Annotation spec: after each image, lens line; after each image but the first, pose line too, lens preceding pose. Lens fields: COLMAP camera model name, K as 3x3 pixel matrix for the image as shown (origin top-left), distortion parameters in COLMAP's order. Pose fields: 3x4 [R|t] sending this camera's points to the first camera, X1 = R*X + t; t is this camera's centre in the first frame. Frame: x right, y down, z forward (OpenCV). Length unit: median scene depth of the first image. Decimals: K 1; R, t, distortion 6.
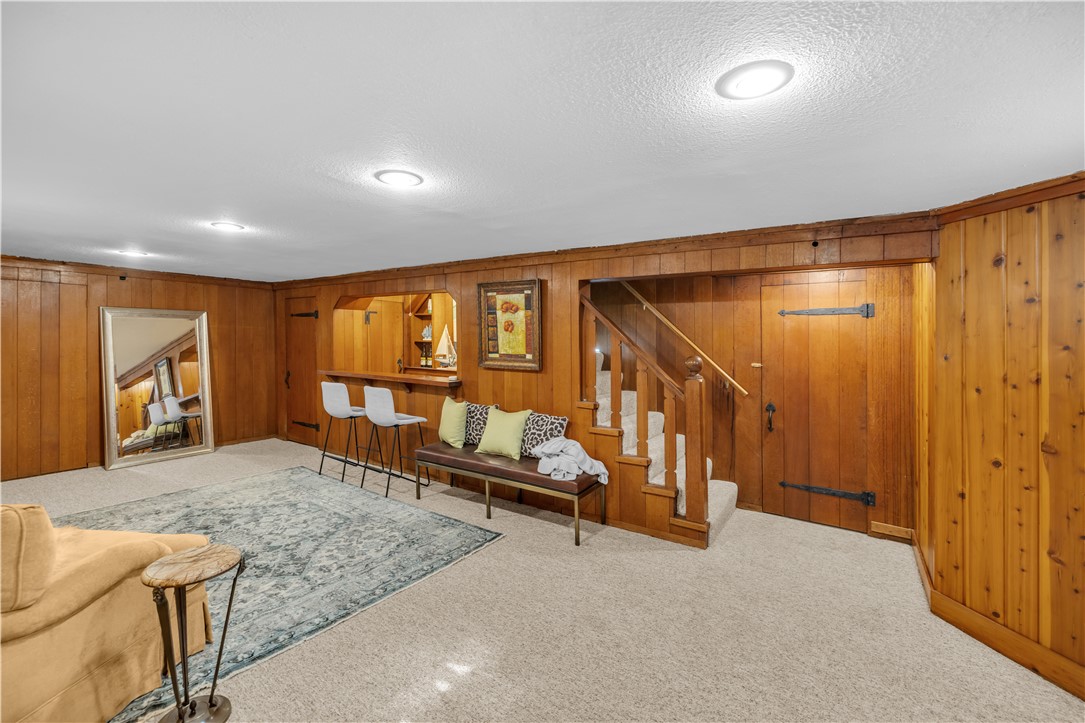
lens RADIAL K [[465.1, 0, 530.3], [0, 465.1, 335.0], [0, 0, 1]] dist [0.002158, 0.000130]
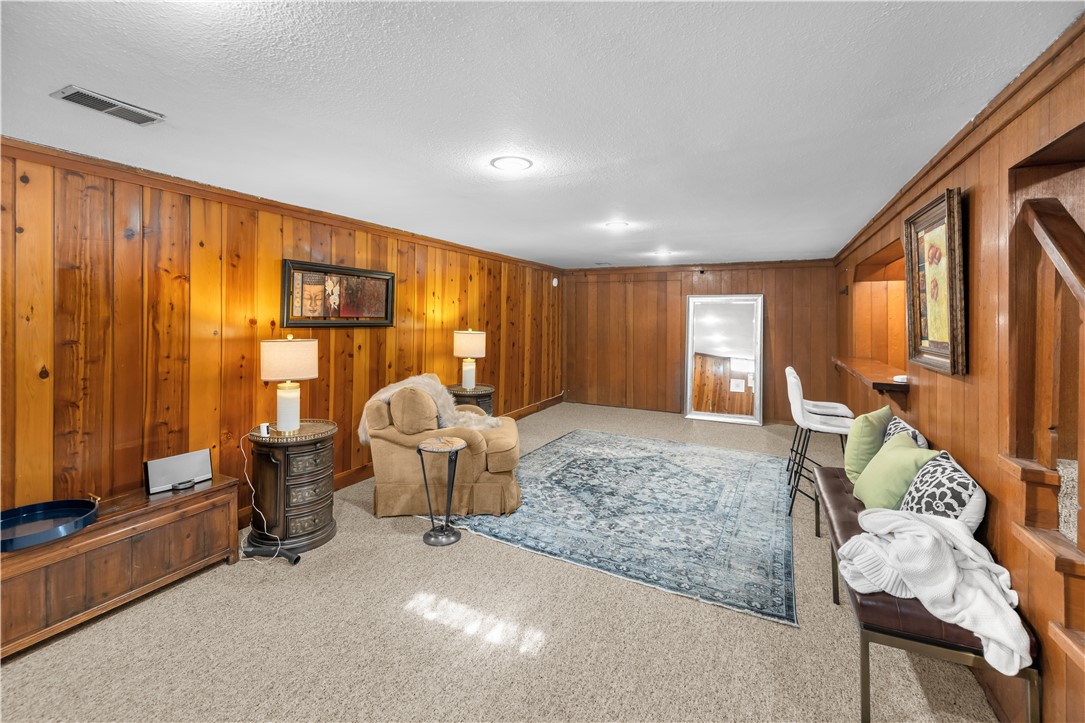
lens RADIAL K [[465.1, 0, 529.8], [0, 465.1, 323.4], [0, 0, 1]] dist [0.002158, 0.000130]
pose [[0.133758, 0.003738, -0.991007, 0.528907], [-0.002149, 0.999992, 0.003482, 0.024216], [0.991012, 0.001664, 0.133765, 0.577998]]
